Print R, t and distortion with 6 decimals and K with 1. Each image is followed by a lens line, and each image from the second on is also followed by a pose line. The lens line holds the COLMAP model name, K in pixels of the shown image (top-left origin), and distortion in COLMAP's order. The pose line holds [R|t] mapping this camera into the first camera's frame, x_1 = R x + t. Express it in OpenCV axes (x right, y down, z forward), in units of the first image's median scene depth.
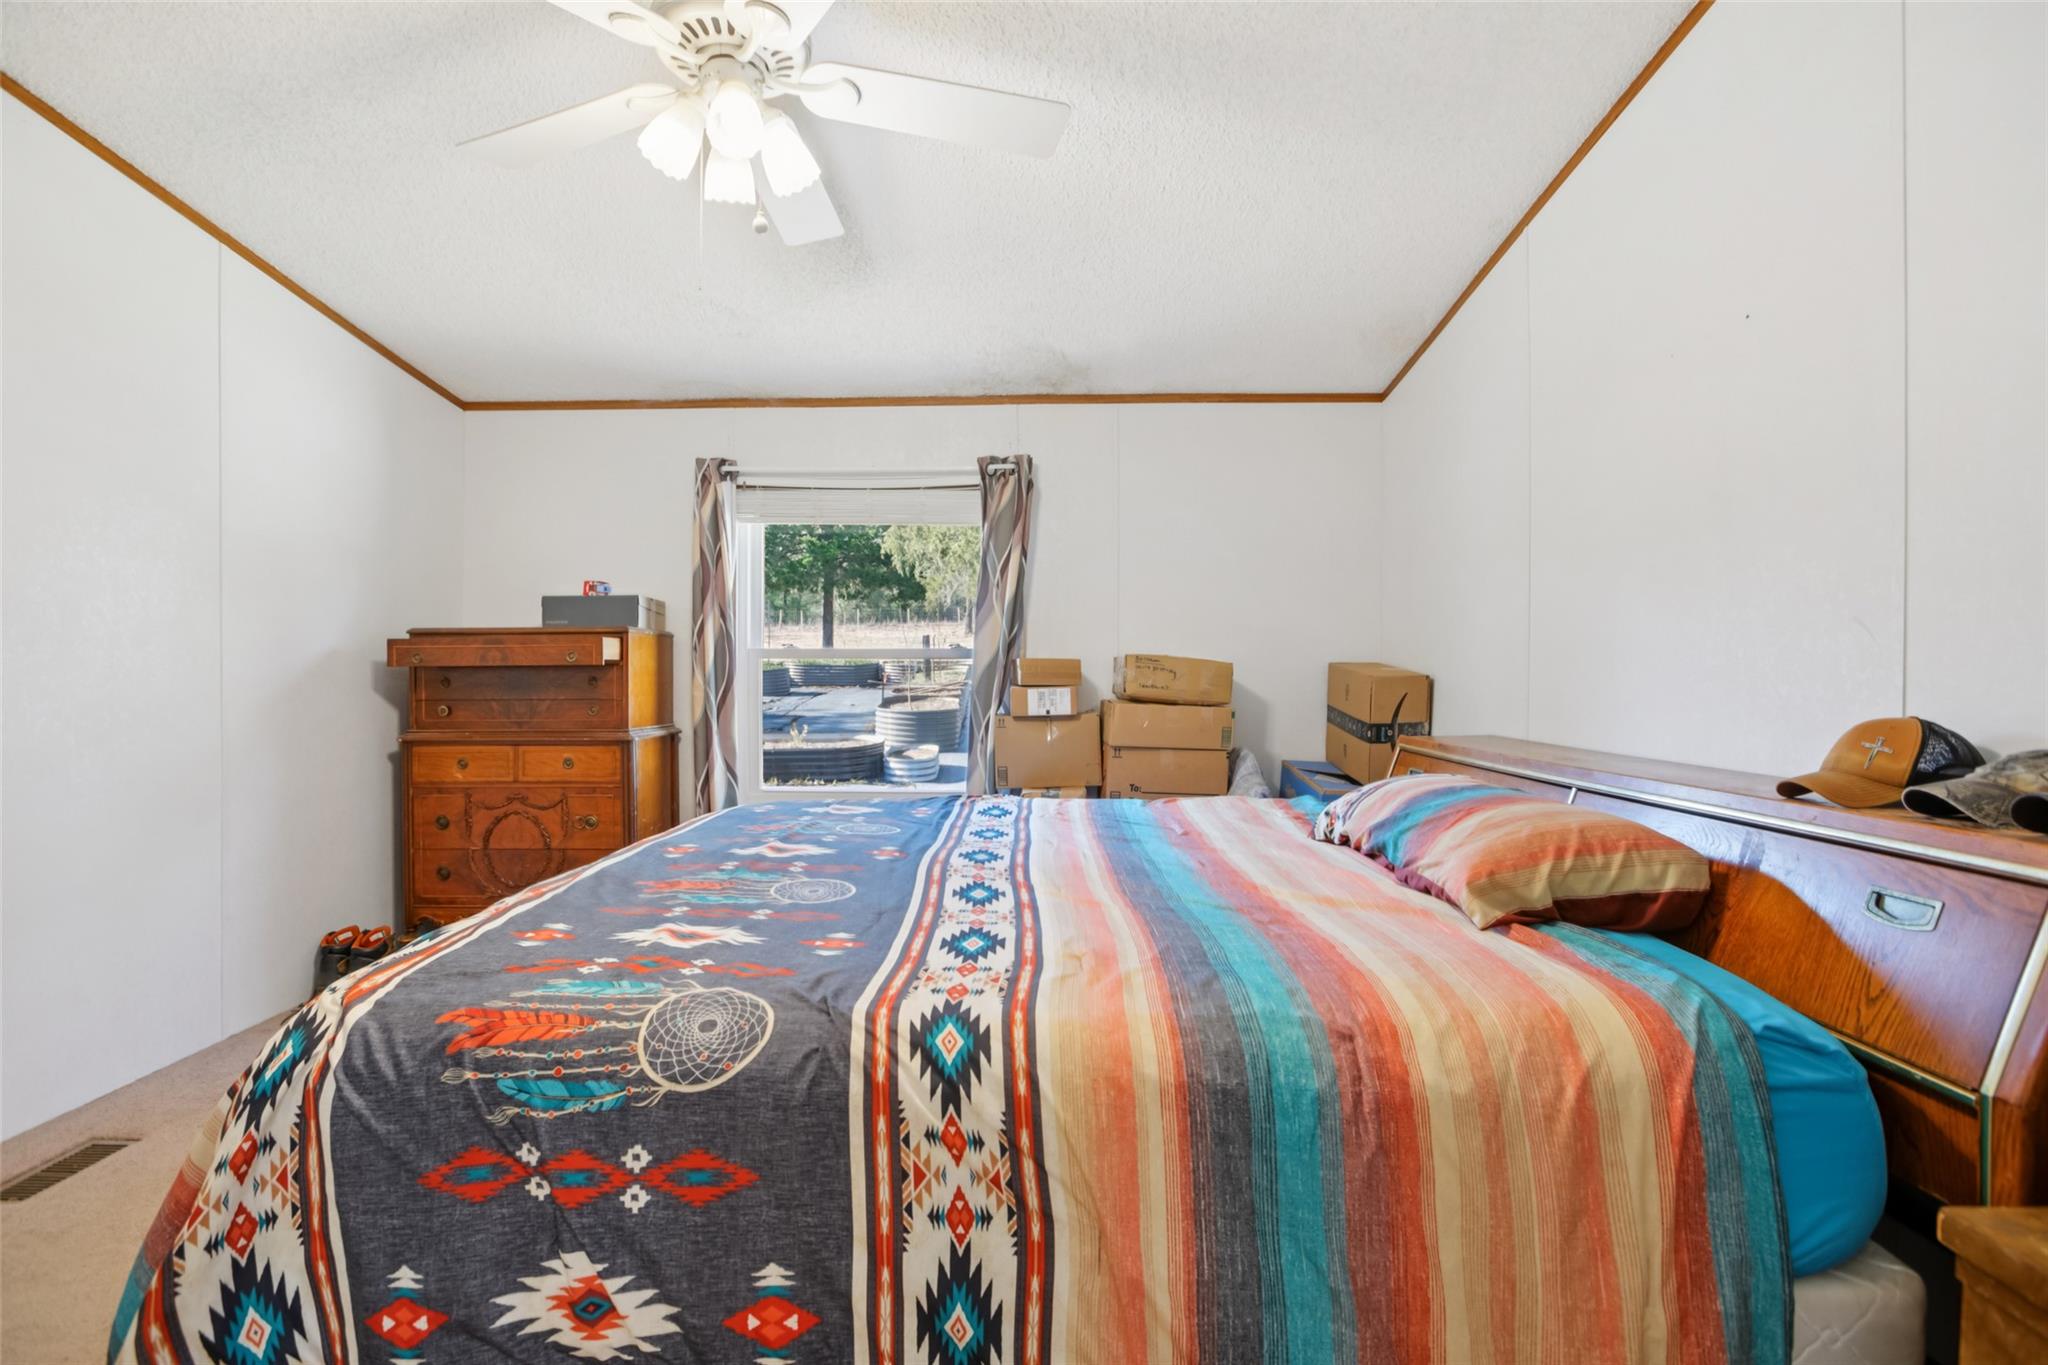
lens RADIAL K [[960.3, 0, 1018.3], [0, 960.3, 684.9], [0, 0, 1]] dist [-0.065853, 0.026208]
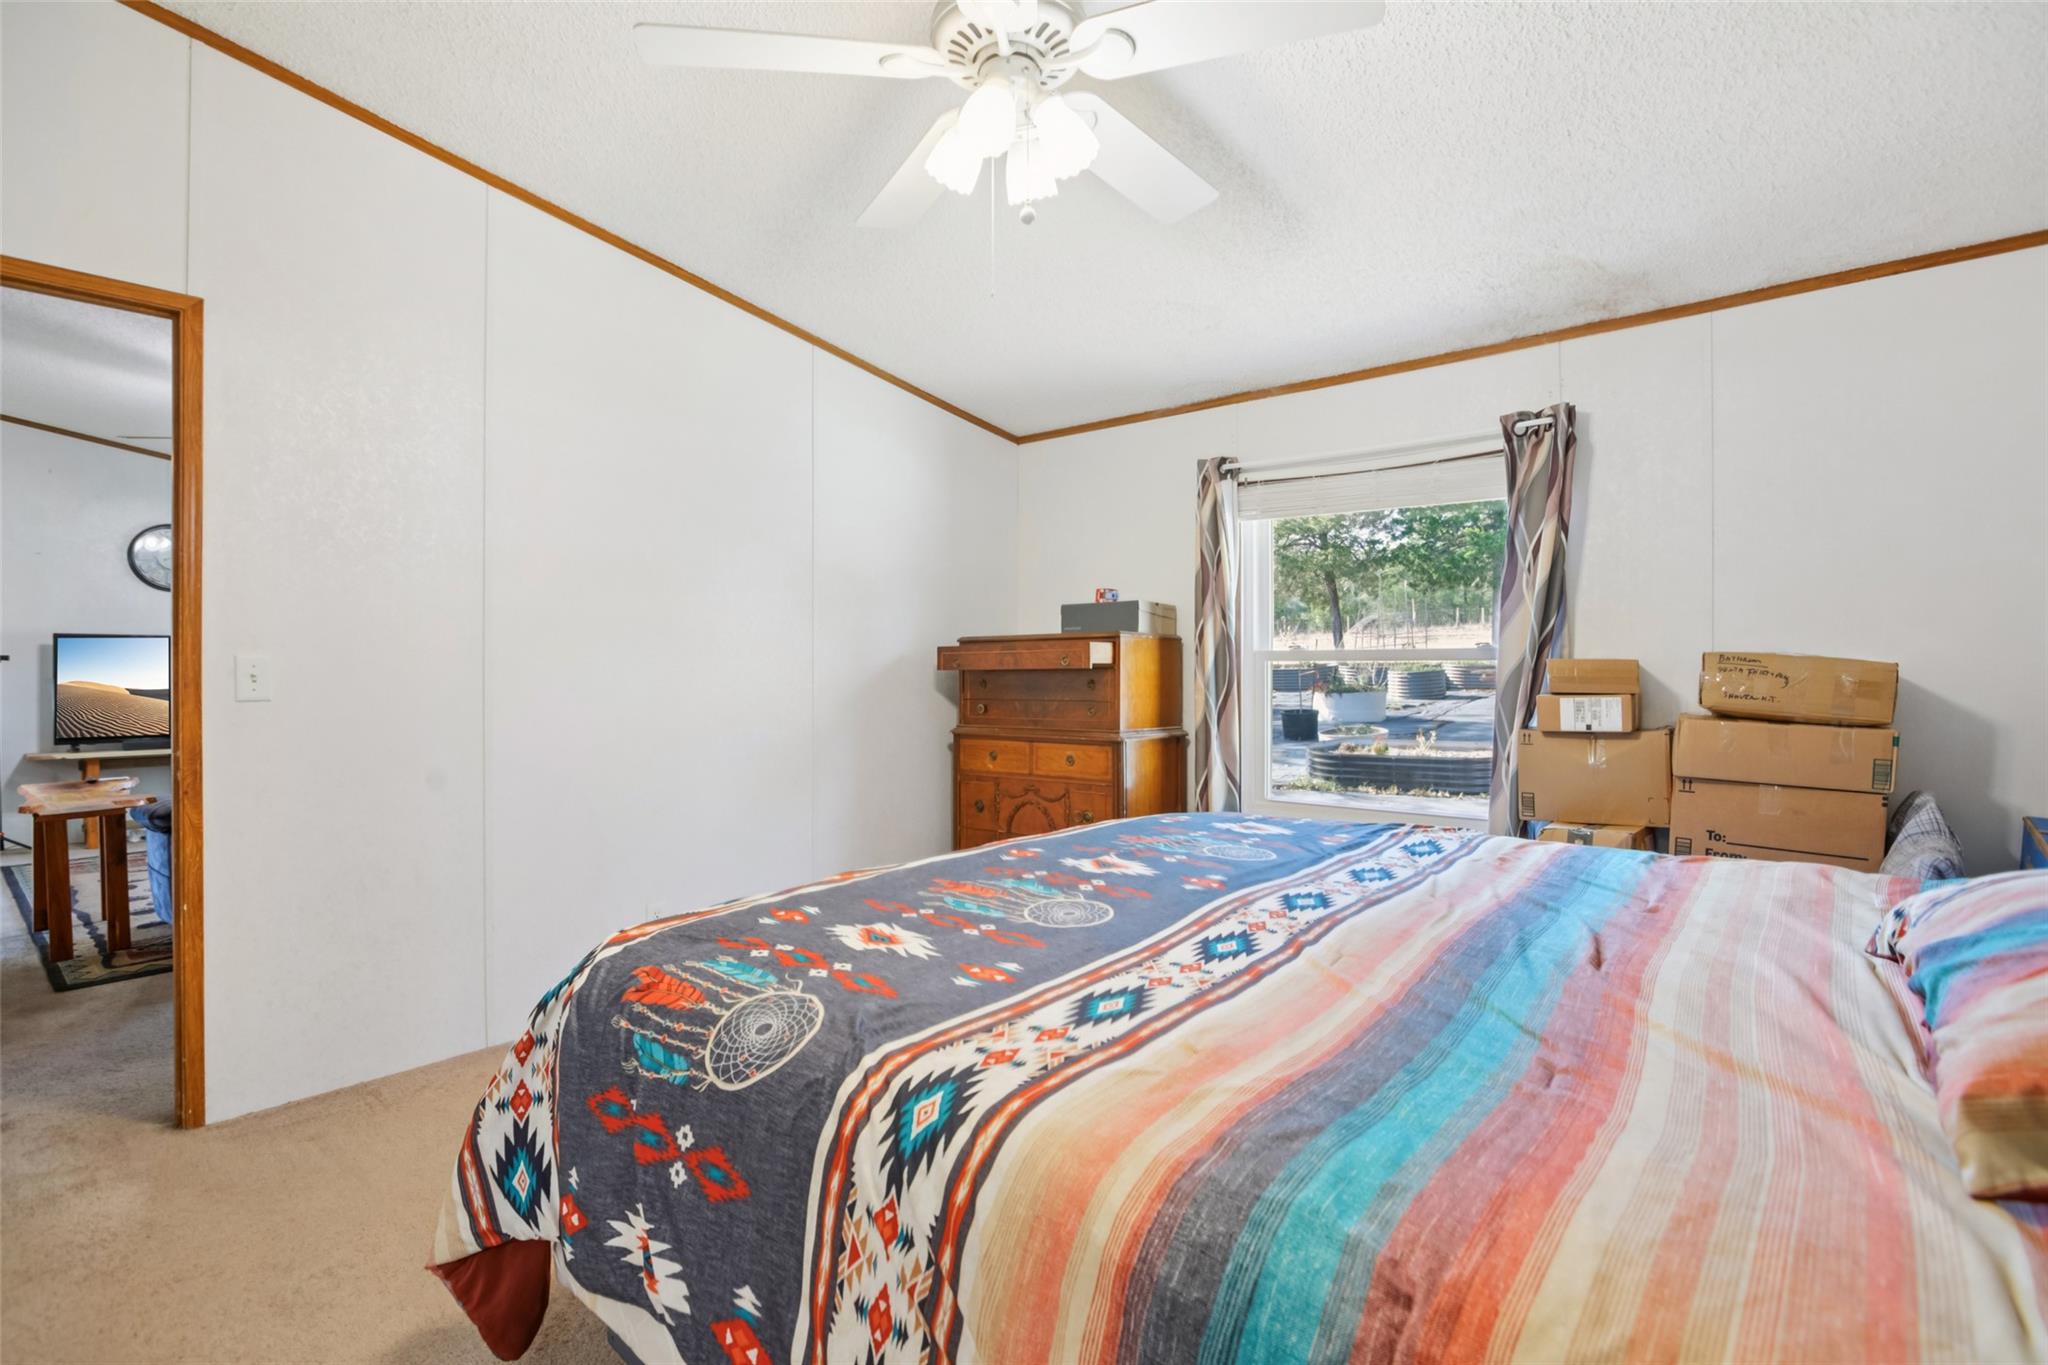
lens RADIAL K [[959.2, 0, 1018.6], [0, 959.2, 679.2], [0, 0, 1]] dist [-0.063870, 0.026400]
pose [[0.774080, 0.004017, -0.633075, 0.164194], [-0.008942, 0.999949, -0.004589, -0.003475], [0.633025, 0.009214, 0.774077, 0.121304]]
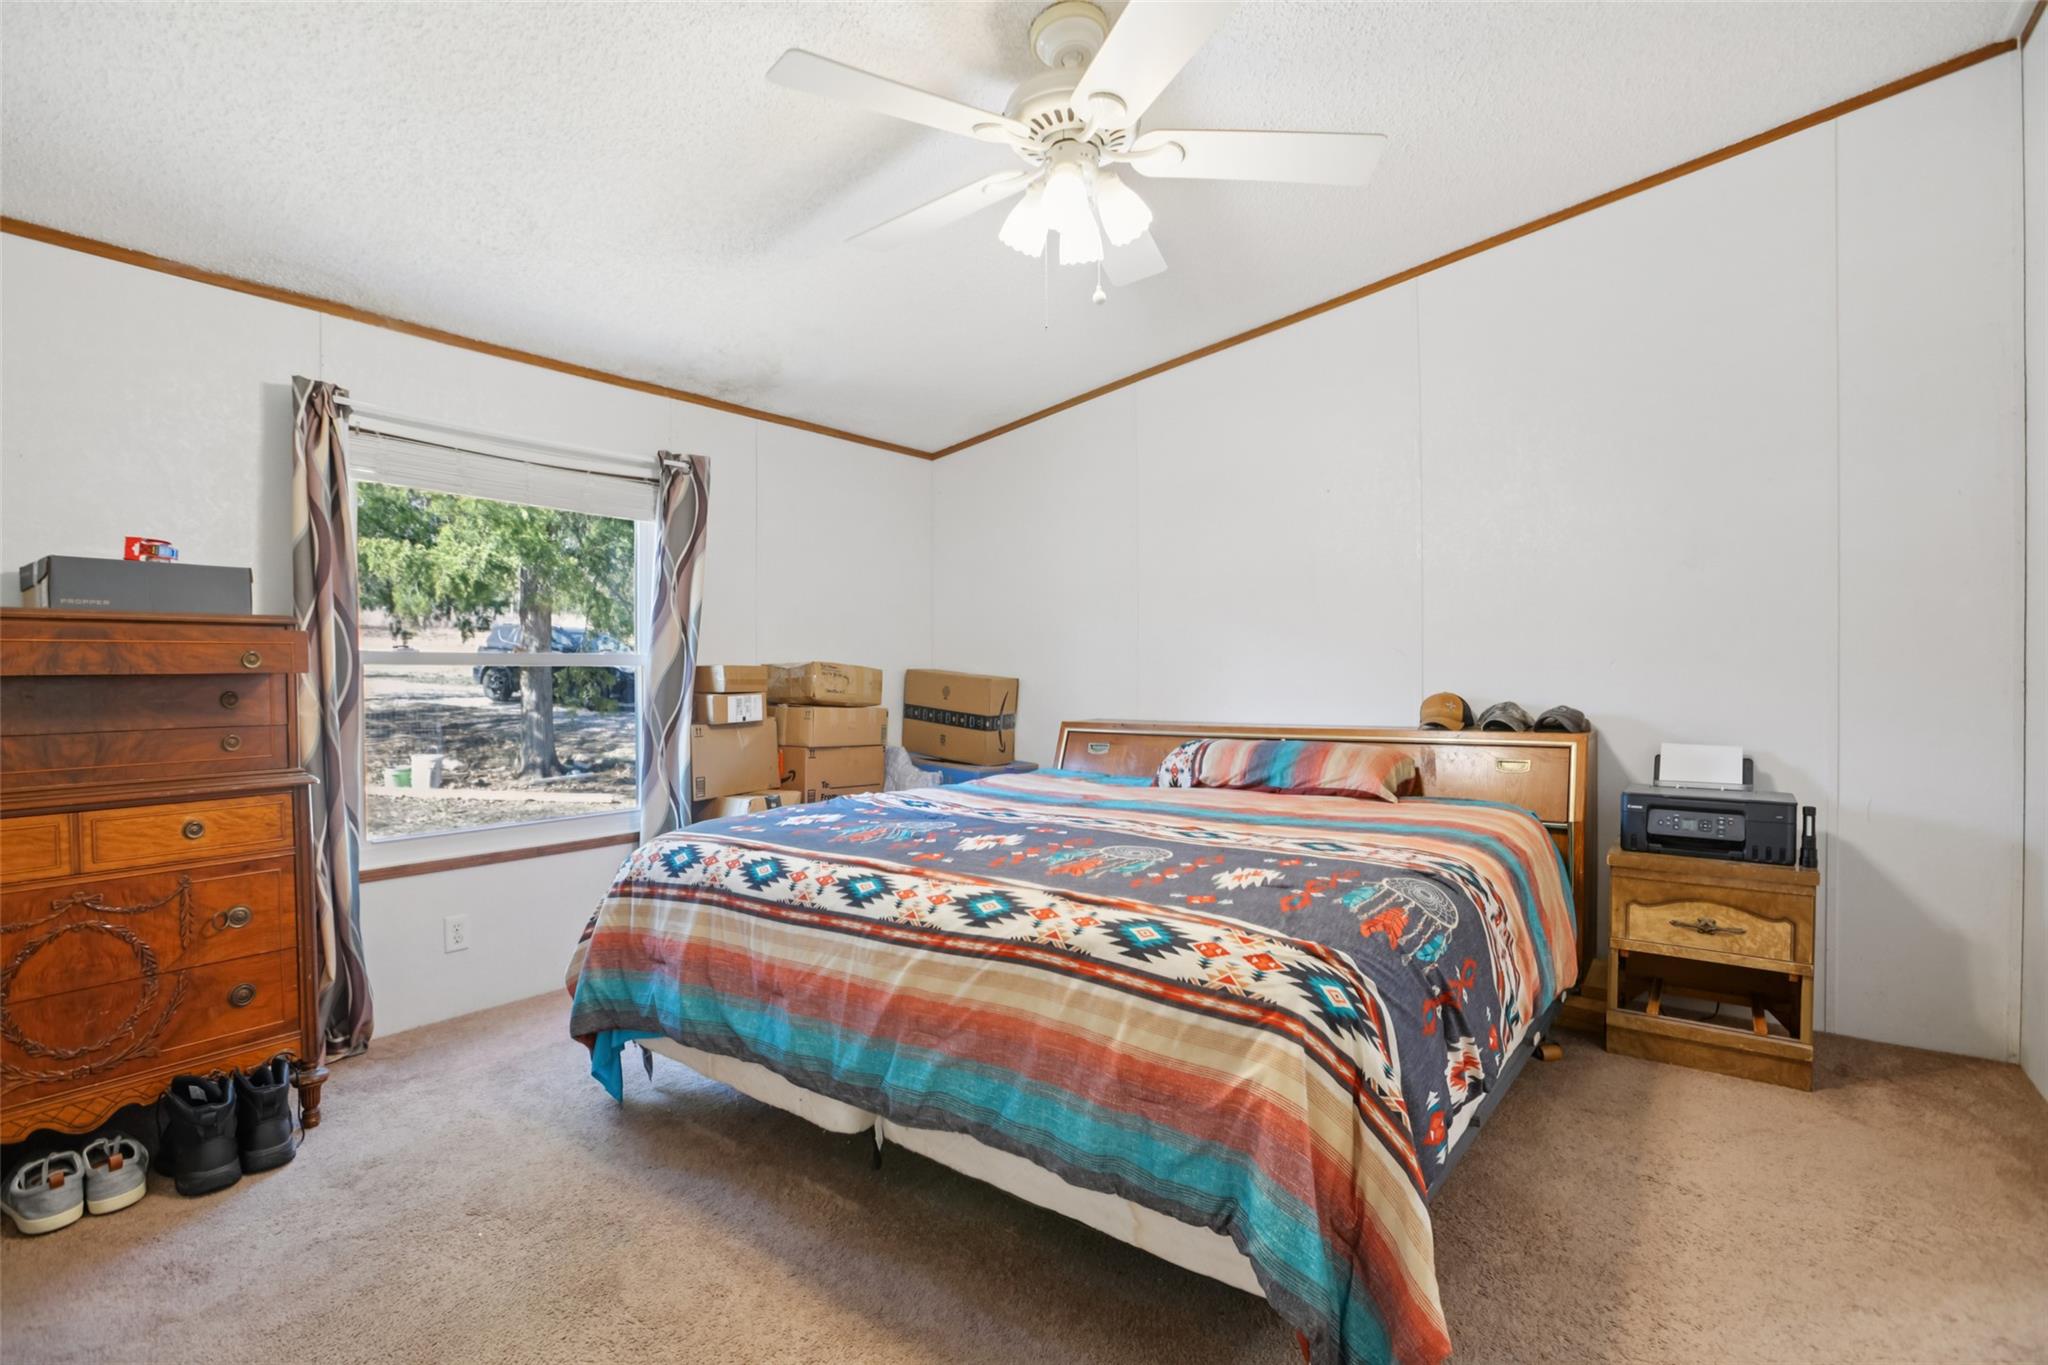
lens RADIAL K [[959.2, 0, 1018.6], [0, 959.2, 679.2], [0, 0, 1]] dist [-0.063870, 0.026400]
pose [[0.584908, -0.008590, 0.811054, -0.644329], [0.019759, 0.999798, -0.003660, -0.003916], [-0.810859, 0.018166, 0.584959, 0.193390]]
